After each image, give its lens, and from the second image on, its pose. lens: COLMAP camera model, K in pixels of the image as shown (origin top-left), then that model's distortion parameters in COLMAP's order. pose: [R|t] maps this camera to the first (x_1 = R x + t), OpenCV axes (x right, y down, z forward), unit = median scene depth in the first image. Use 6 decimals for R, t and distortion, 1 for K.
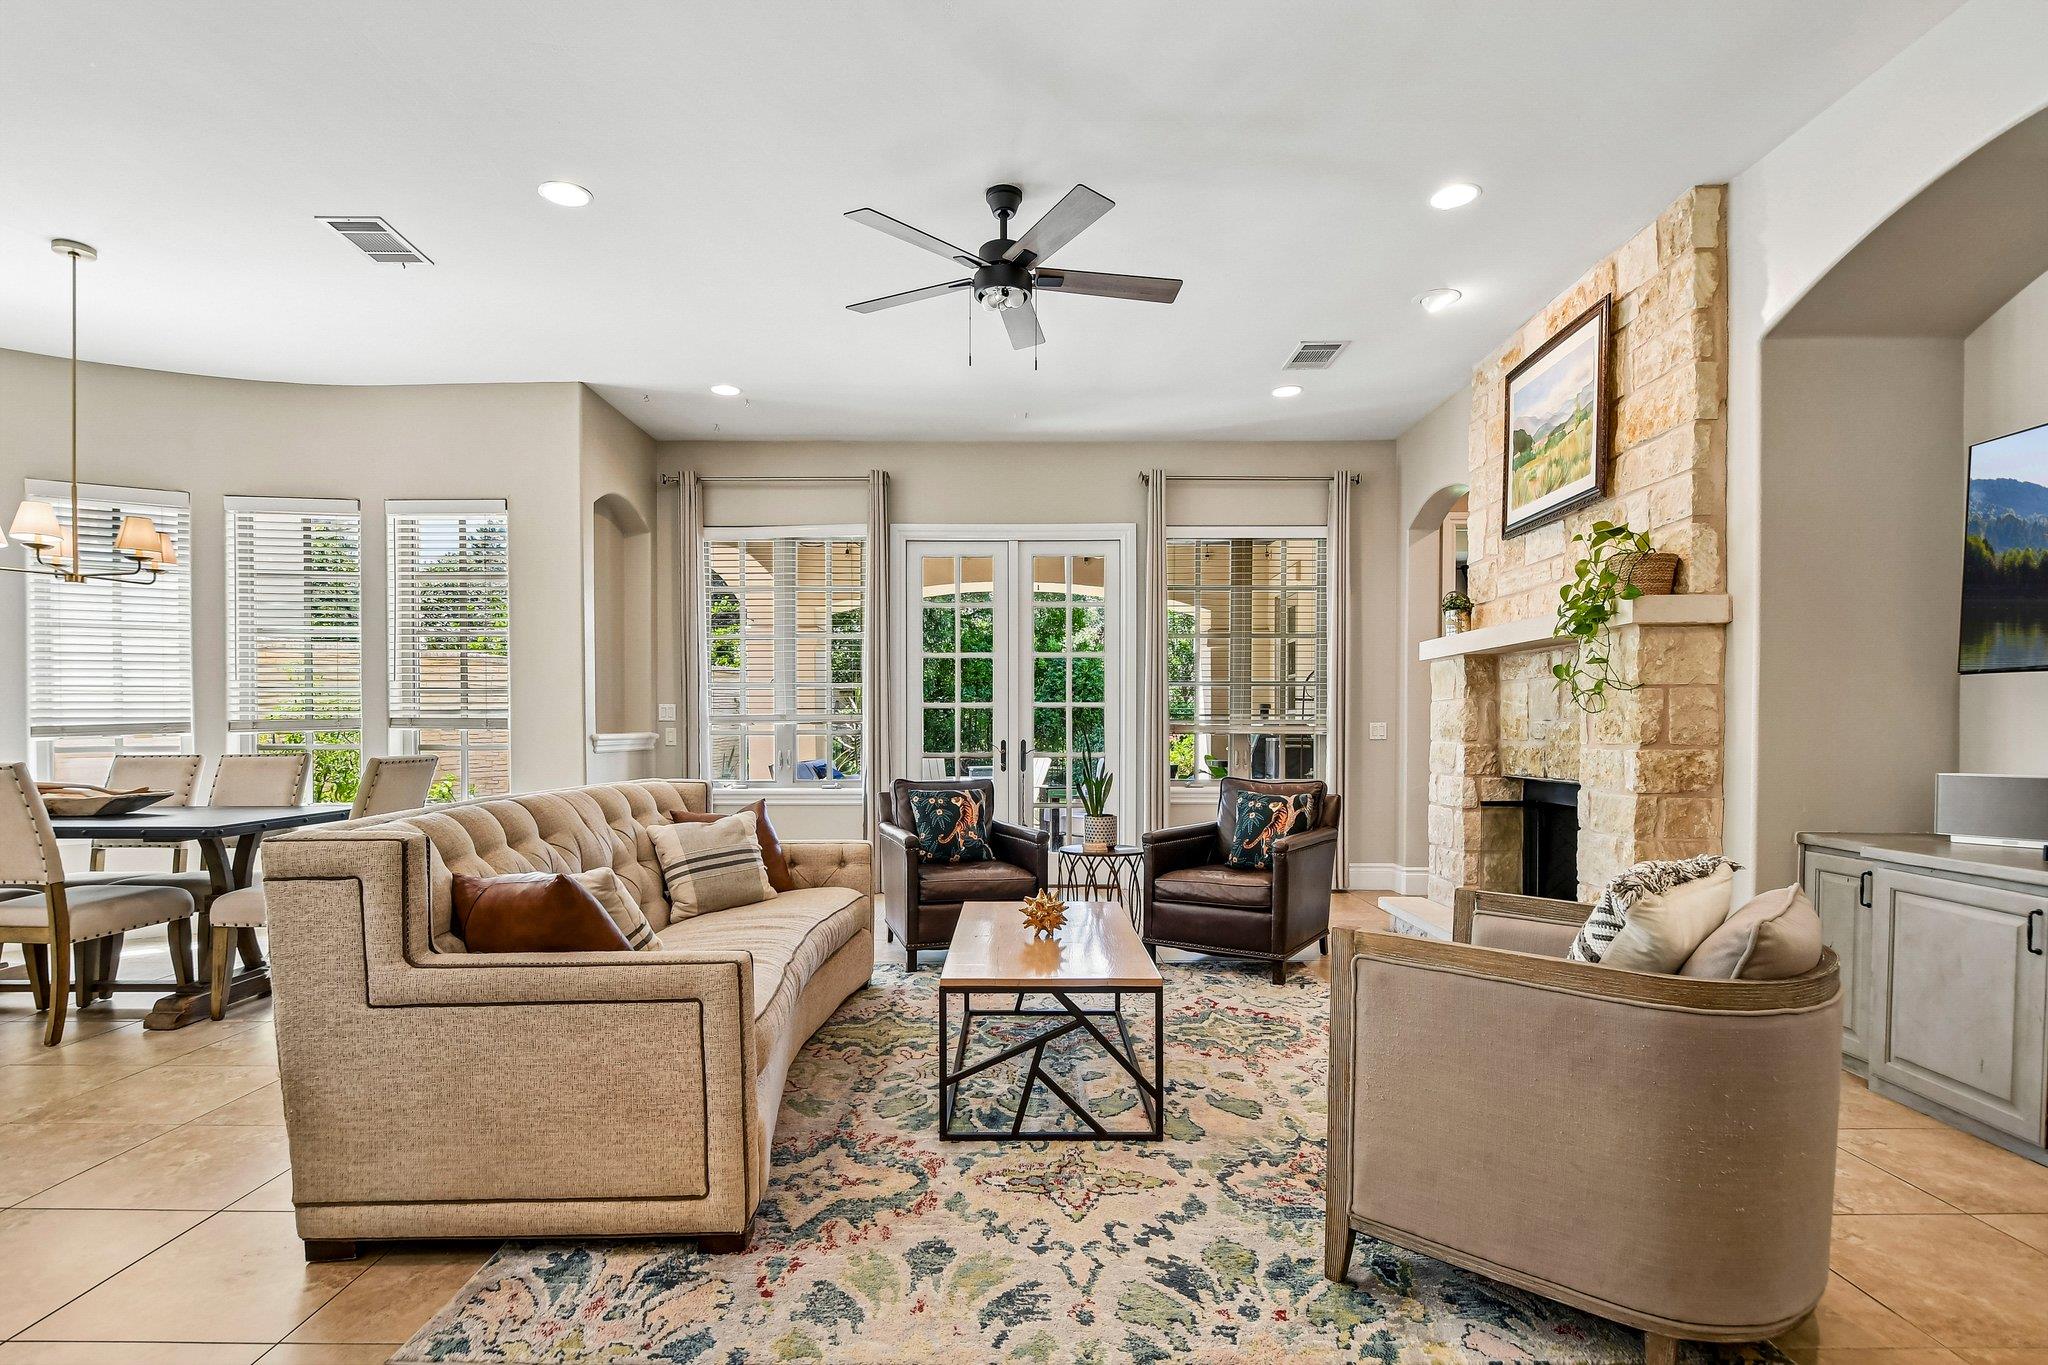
lens RADIAL K [[1021.0, 0, 1005.2], [0, 1021.0, 737.6], [0, 0, 1]] dist [0.004955, -0.014763]
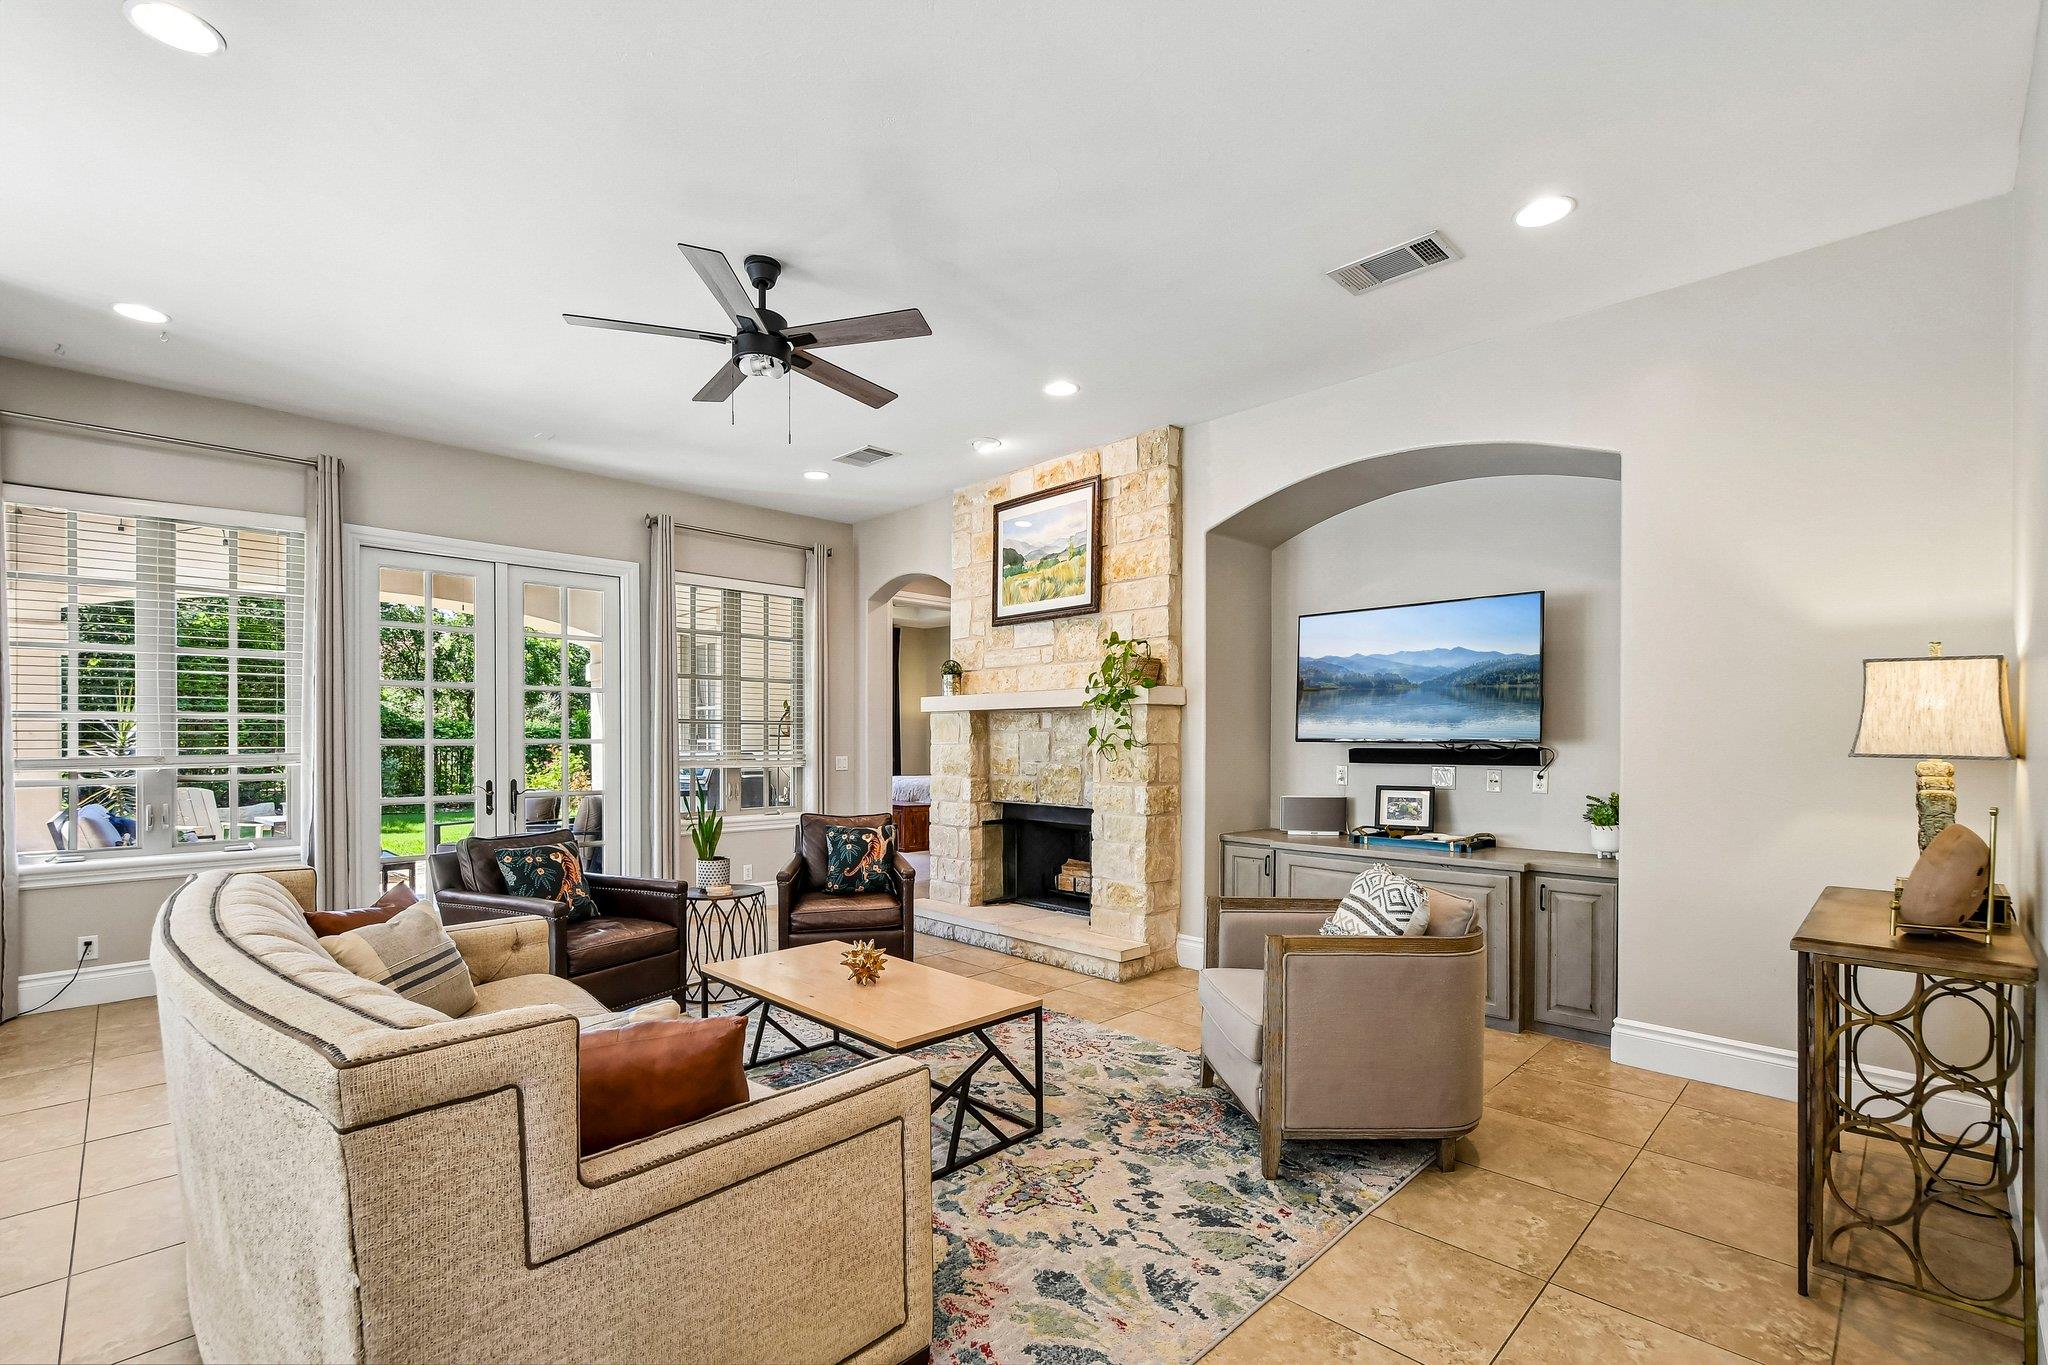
lens RADIAL K [[902.1, 0, 1023.6], [0, 902.1, 742.1], [0, 0, 1]] dist [0.009894, -0.011120]
pose [[0.702841, -0.001080, 0.711346, -0.421831], [0.005921, 0.999973, -0.004333, -0.044957], [-0.711323, 0.007257, 0.702828, 0.169051]]
